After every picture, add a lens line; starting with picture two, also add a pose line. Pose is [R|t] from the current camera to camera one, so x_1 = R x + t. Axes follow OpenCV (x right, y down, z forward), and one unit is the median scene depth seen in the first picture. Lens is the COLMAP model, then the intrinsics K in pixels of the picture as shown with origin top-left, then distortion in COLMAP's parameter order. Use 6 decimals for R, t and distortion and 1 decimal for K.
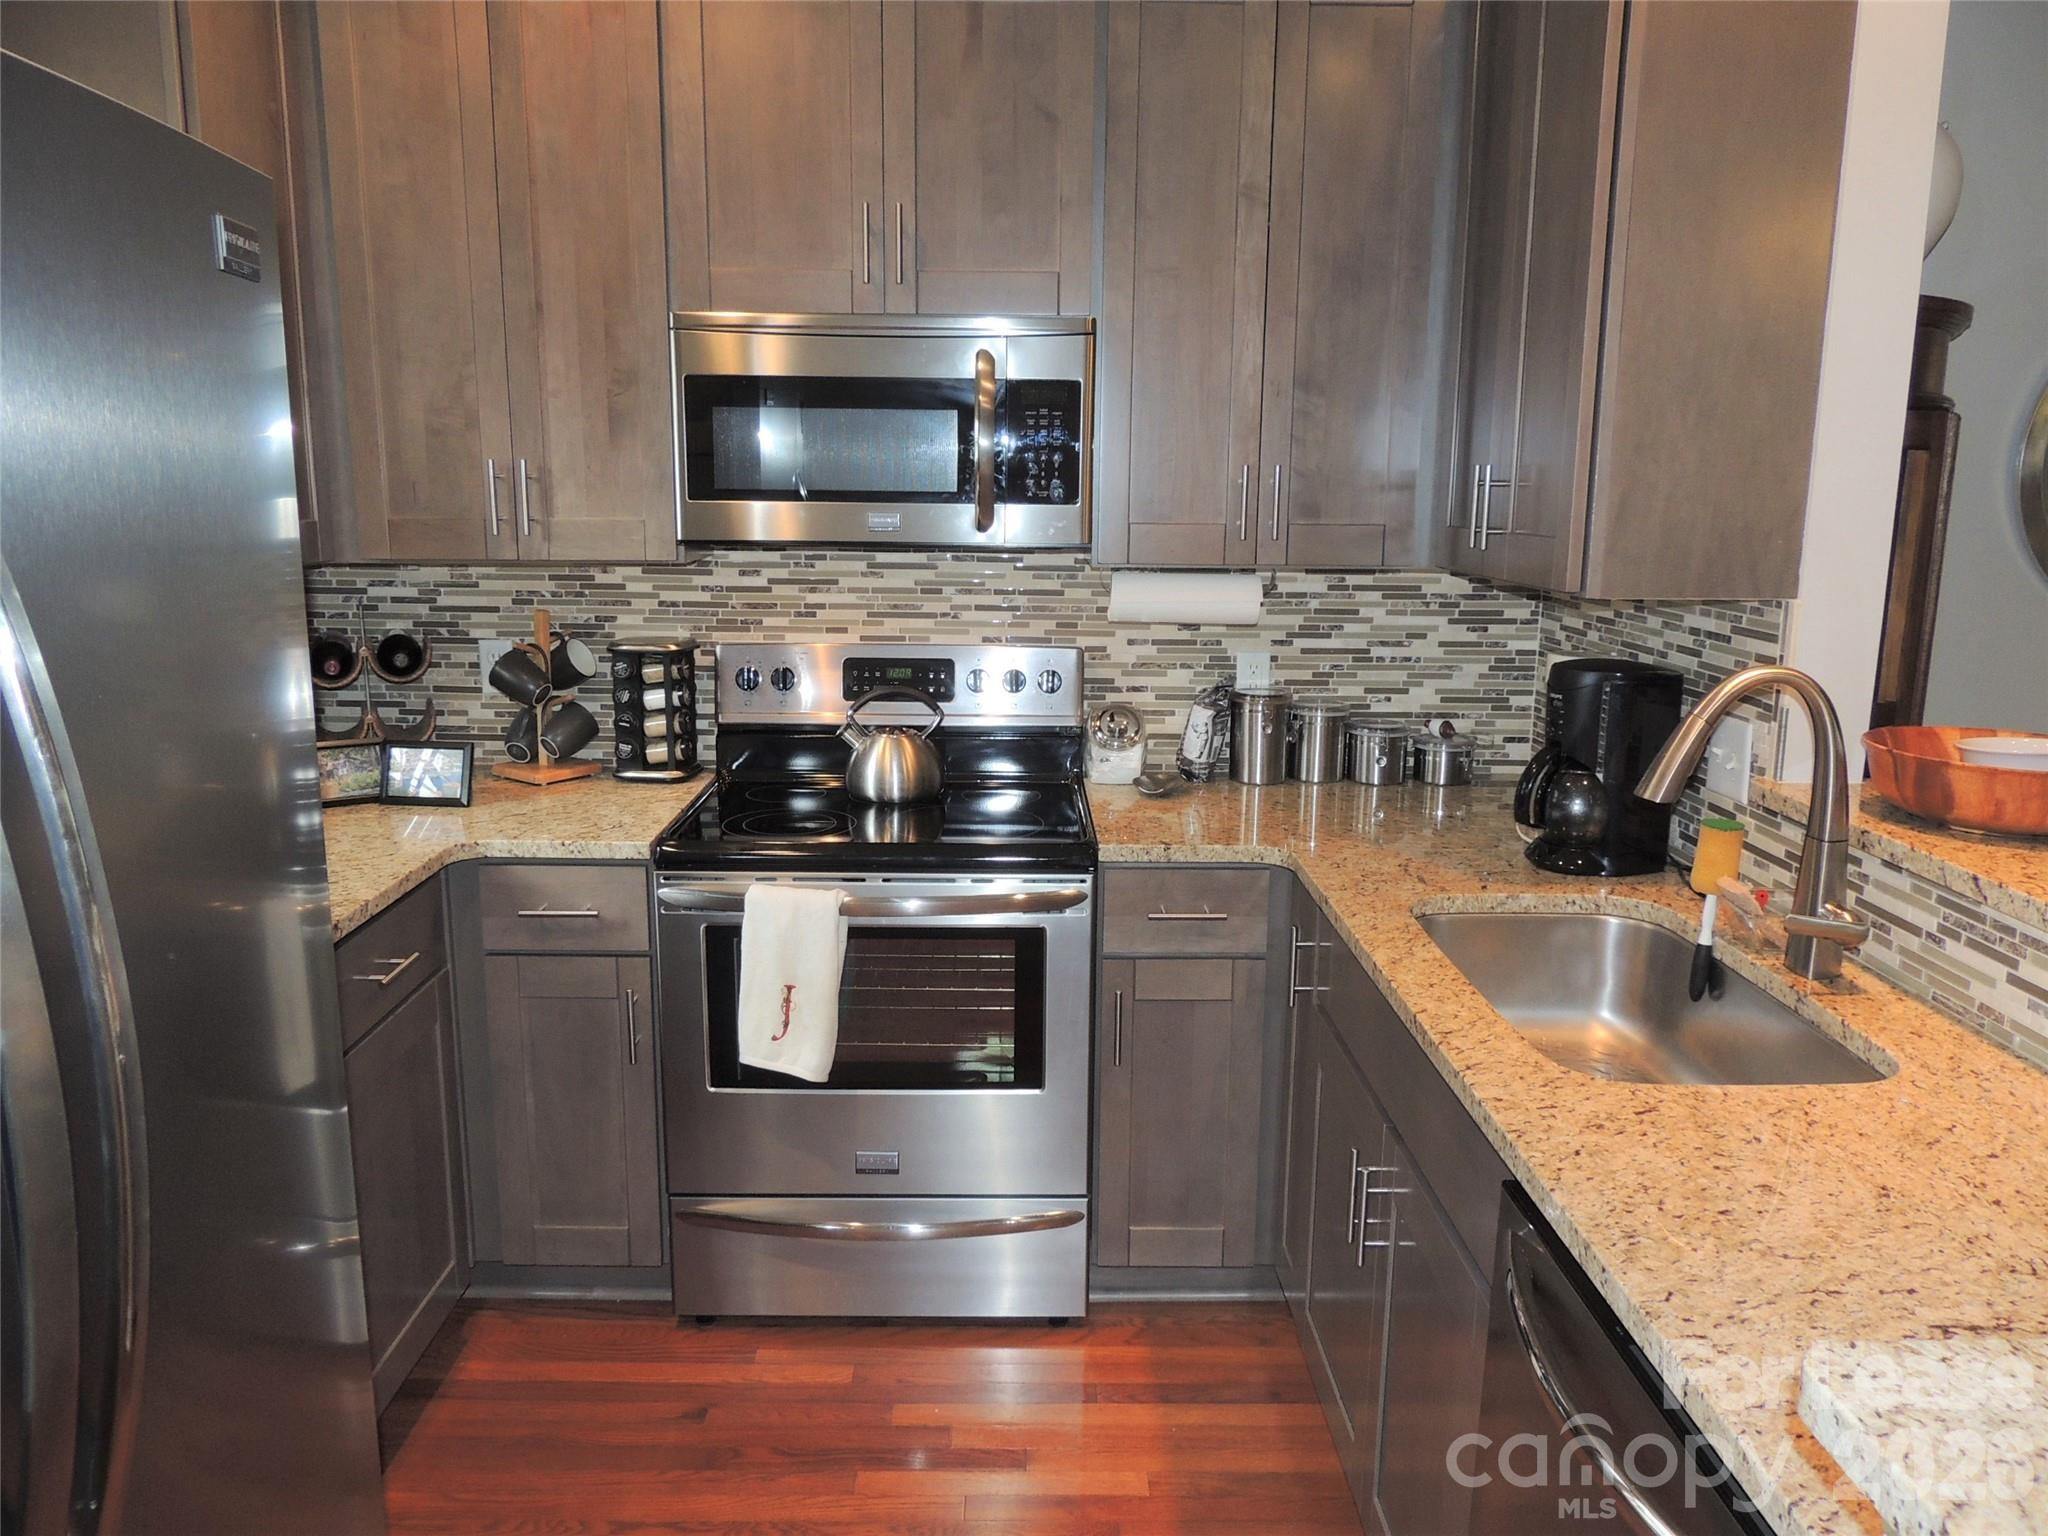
lens RADIAL K [[1464.3, 0, 1023.1], [0, 1464.3, 769.0], [0, 0, 1]] dist [-0.019049, -0.005253]
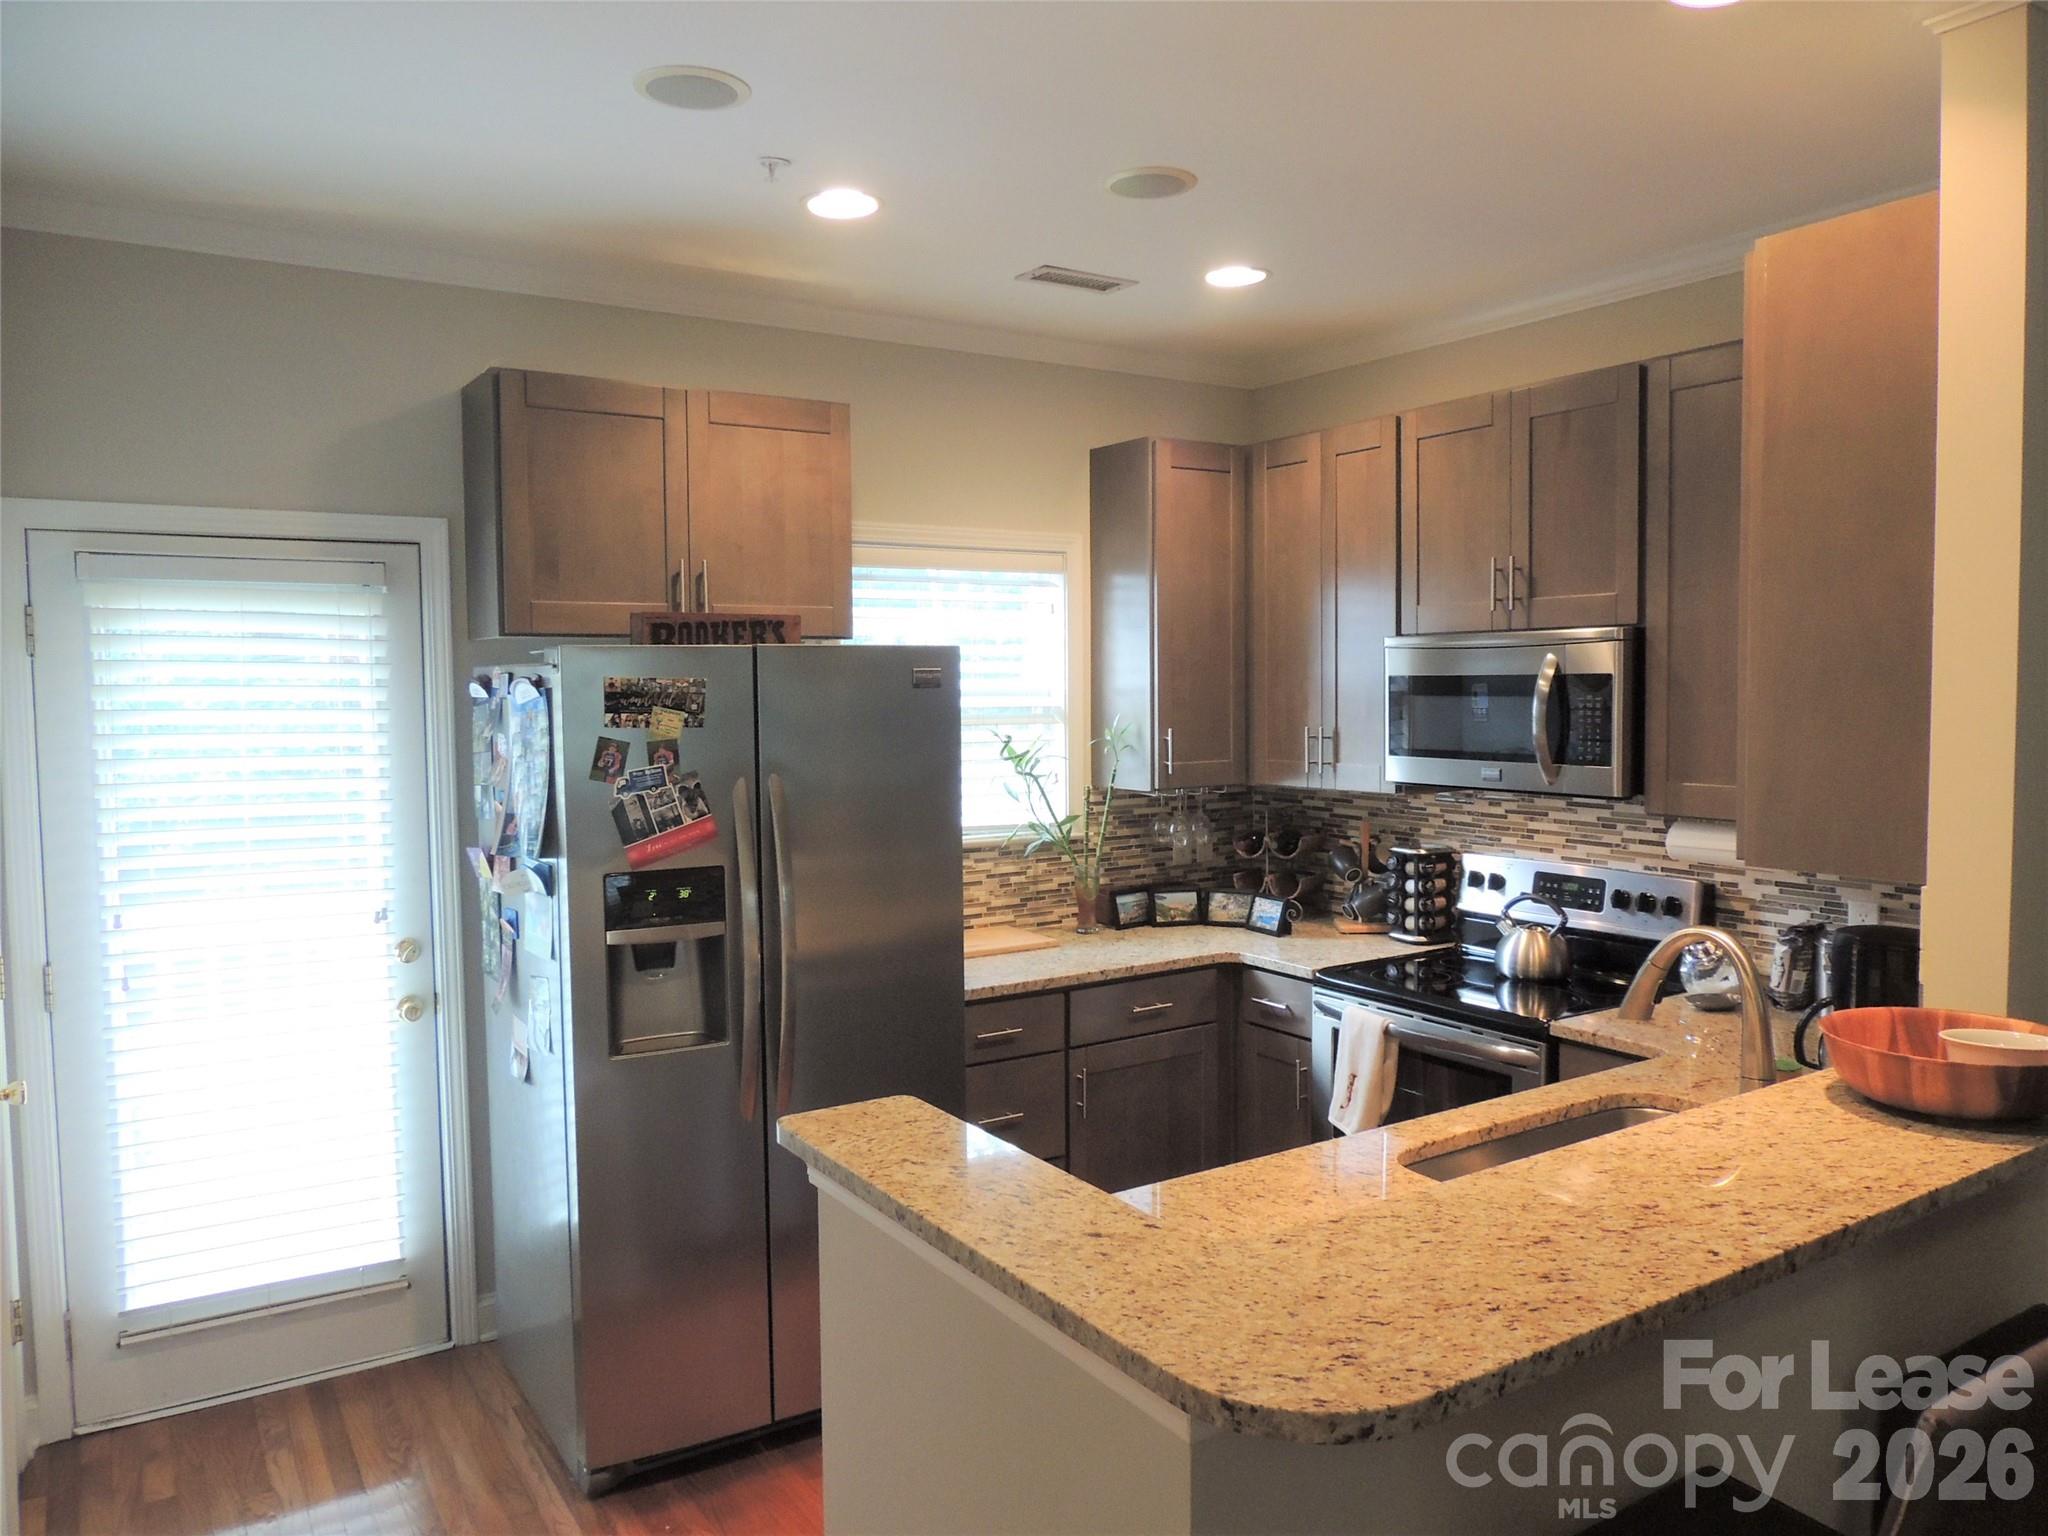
lens RADIAL K [[1464.3, 0, 1032.4], [0, 1464.3, 786.0], [0, 0, 1]] dist [-0.019049, -0.005253]
pose [[0.525208, 0.044040, -0.849834, 0.755620], [-0.149535, 0.987897, -0.041220, -0.028573], [0.837733, 0.148729, 0.525437, -0.095292]]
